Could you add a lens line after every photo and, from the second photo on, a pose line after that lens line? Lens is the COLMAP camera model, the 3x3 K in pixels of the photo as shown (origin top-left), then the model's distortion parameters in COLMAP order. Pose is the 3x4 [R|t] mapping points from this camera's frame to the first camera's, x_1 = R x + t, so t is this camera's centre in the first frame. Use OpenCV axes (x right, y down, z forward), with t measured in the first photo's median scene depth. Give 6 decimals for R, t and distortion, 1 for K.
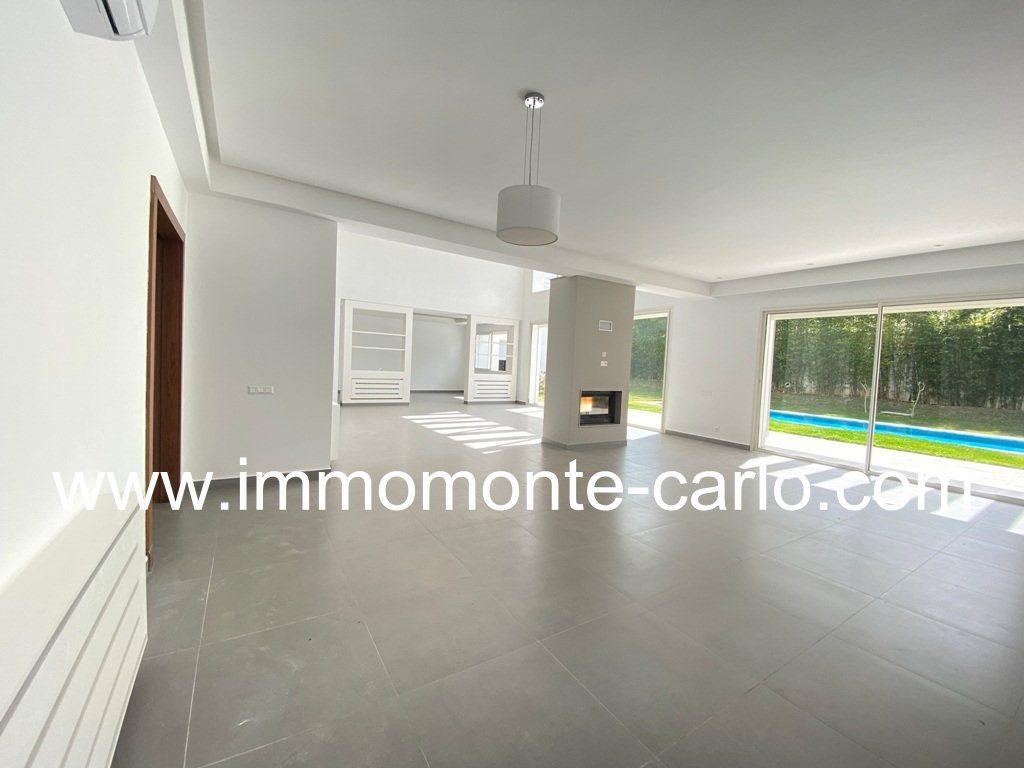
lens RADIAL K [[411.7, 0, 512.0], [0, 411.7, 384.0], [0, 0, 1]] dist [-0.000340, -0.000033]
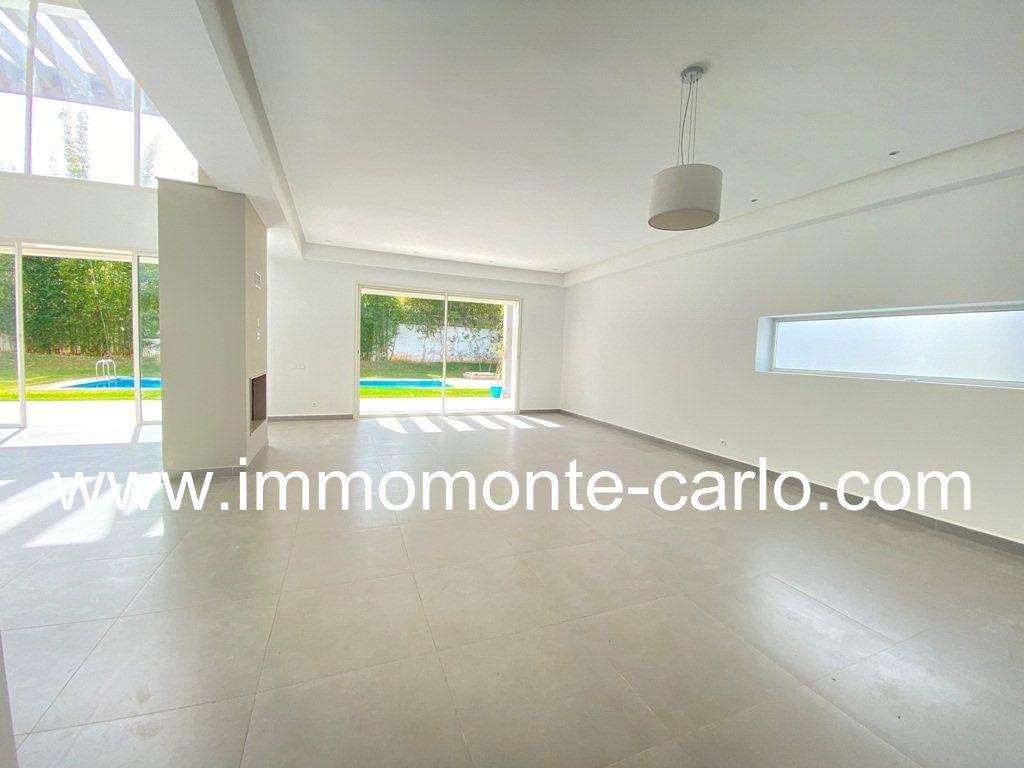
lens RADIAL K [[411.7, 0, 512.0], [0, 411.7, 384.0], [0, 0, 1]] dist [-0.000340, -0.000033]
pose [[0.187746, -0.122795, 0.974512, -0.355863], [0.020860, 0.992429, 0.121034, -0.048292], [-0.981996, -0.002395, 0.188886, 0.448147]]
